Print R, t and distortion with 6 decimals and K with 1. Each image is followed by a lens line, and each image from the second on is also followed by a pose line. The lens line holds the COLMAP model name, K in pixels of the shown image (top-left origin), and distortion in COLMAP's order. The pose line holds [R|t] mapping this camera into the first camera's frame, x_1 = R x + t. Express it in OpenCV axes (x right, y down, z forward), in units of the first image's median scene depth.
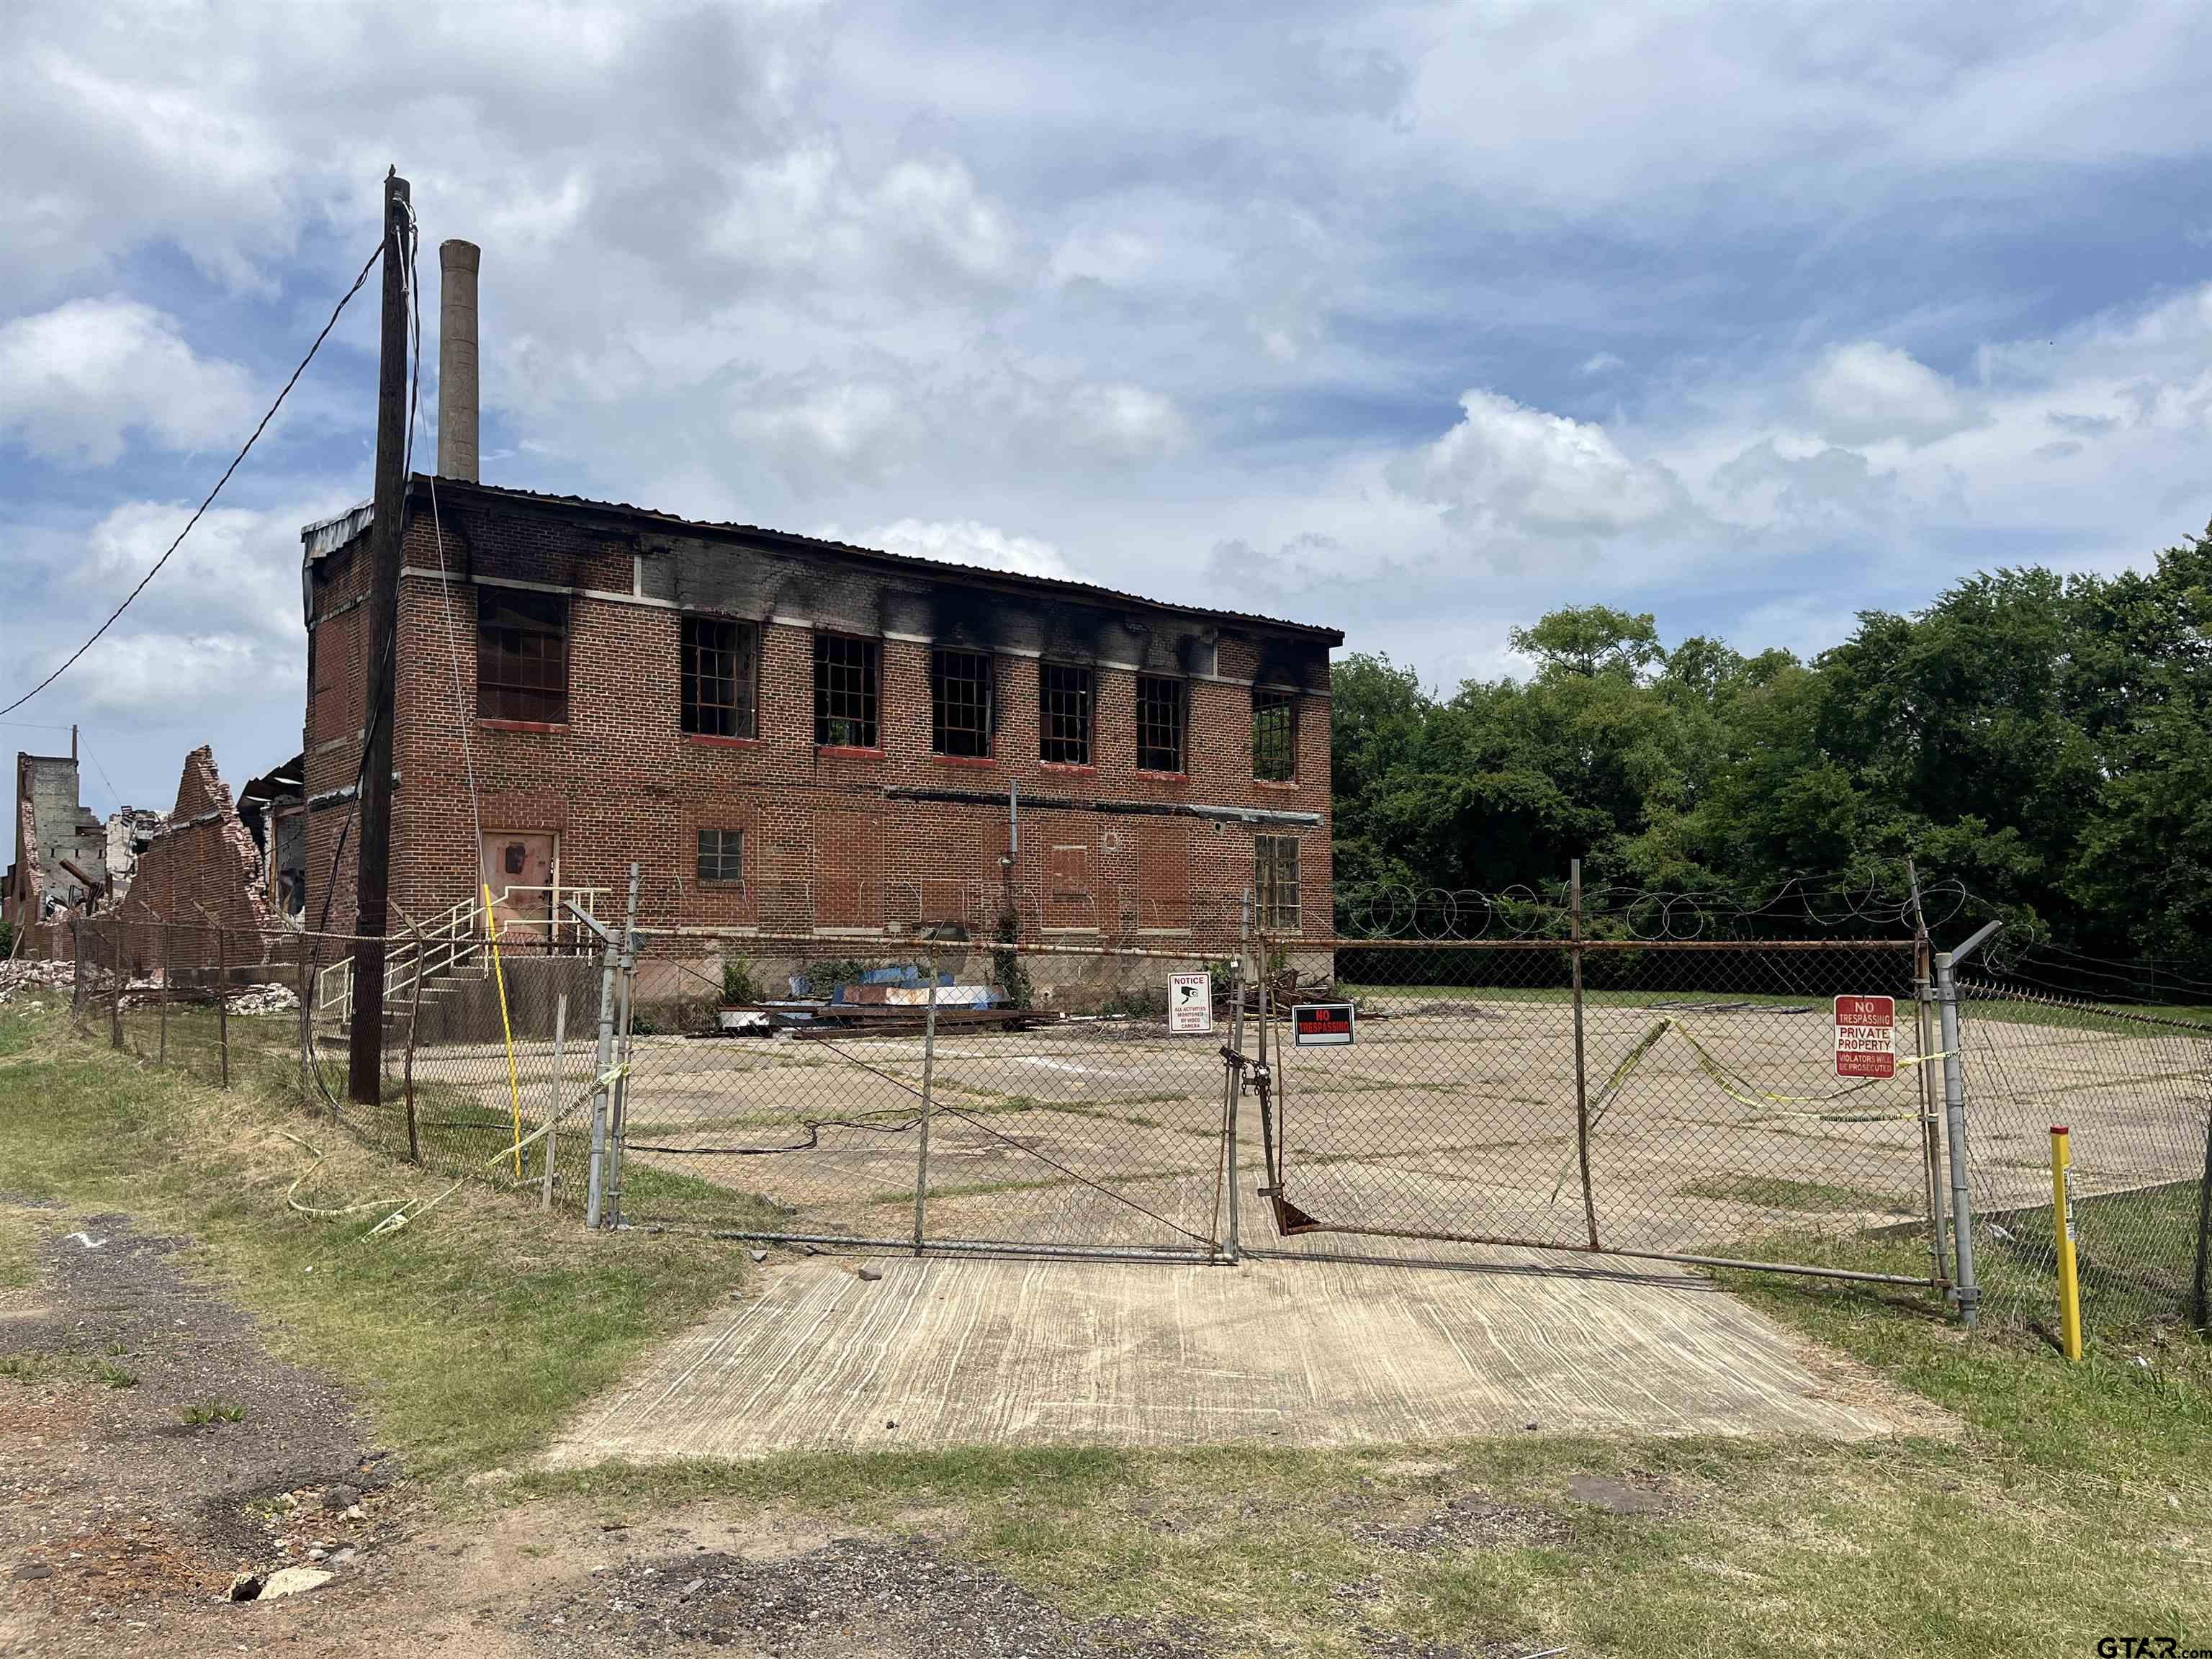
lens RADIAL K [[1677.1, 0, 1108.2], [0, 1677.1, 826.1], [0, 0, 1]] dist [0.000176, -0.006624]
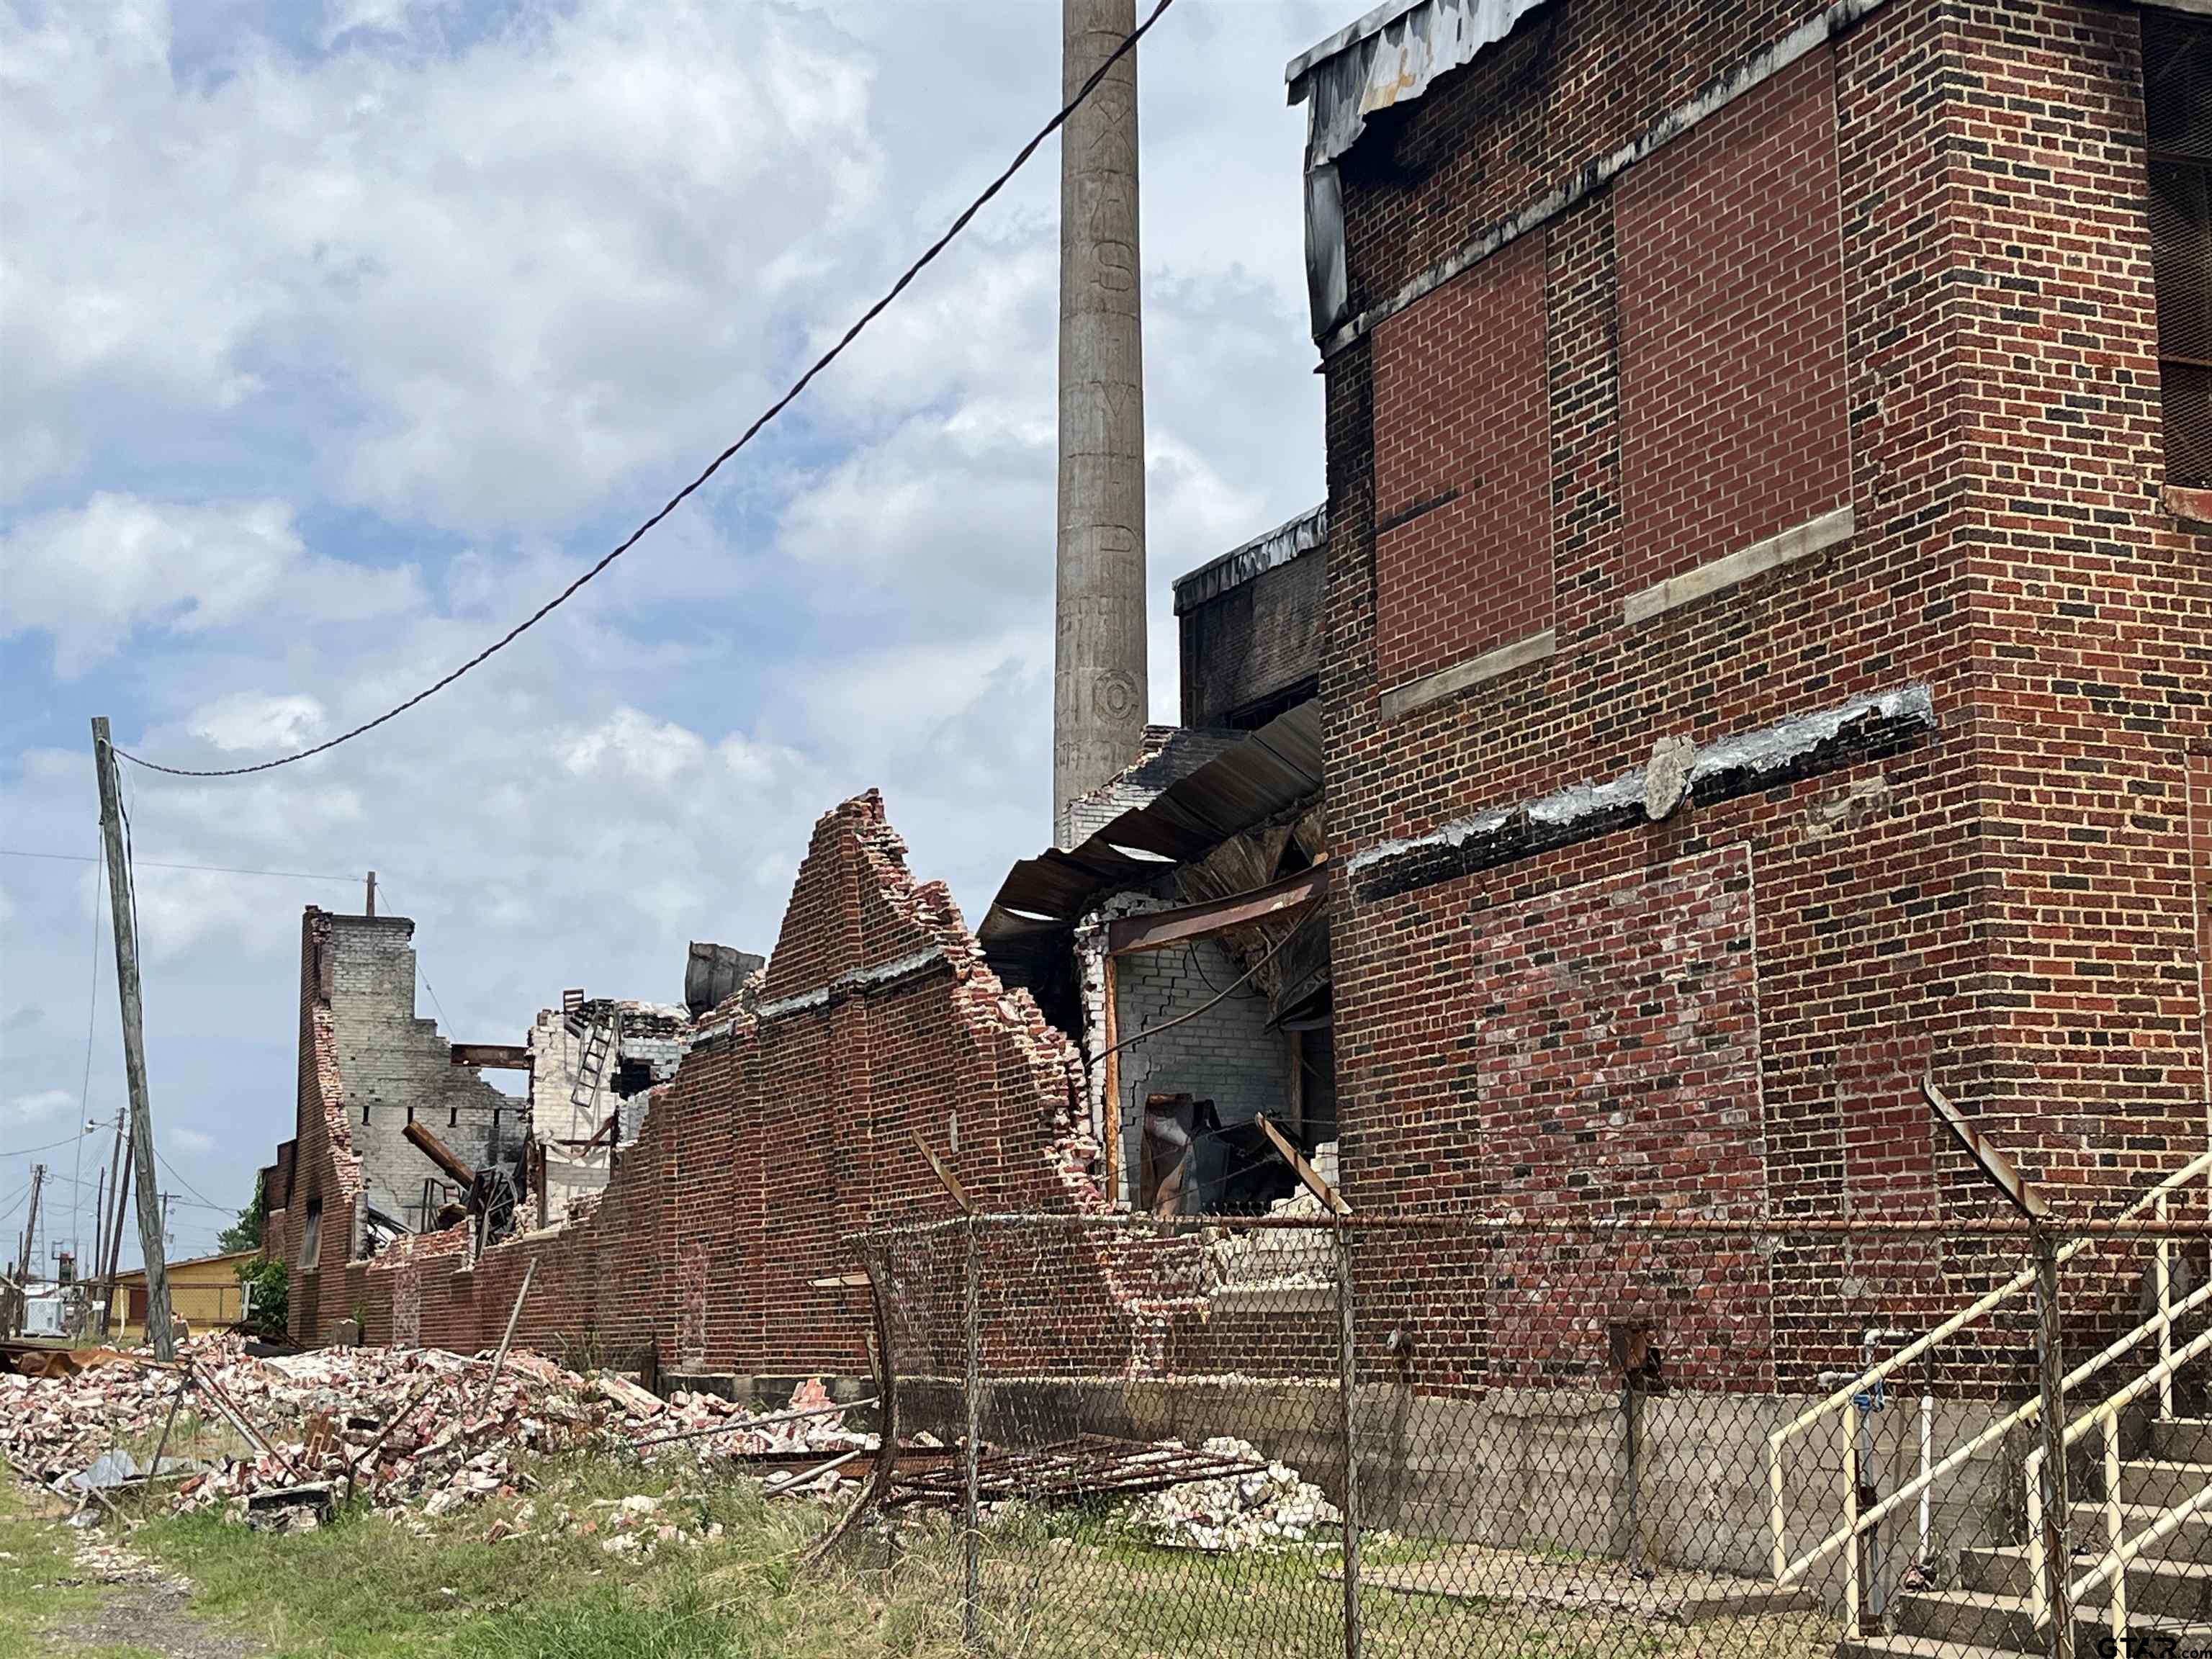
lens RADIAL K [[3084.9, 0, 1105.0], [0, 3084.9, 832.5], [0, 0, 1]] dist [0.086331, 0.000000]
pose [[0.959047, -0.037663, -0.280731, -0.324517], [0.014153, 0.996254, -0.085309, 0.025784], [0.282892, 0.077842, 0.955988, 0.383190]]
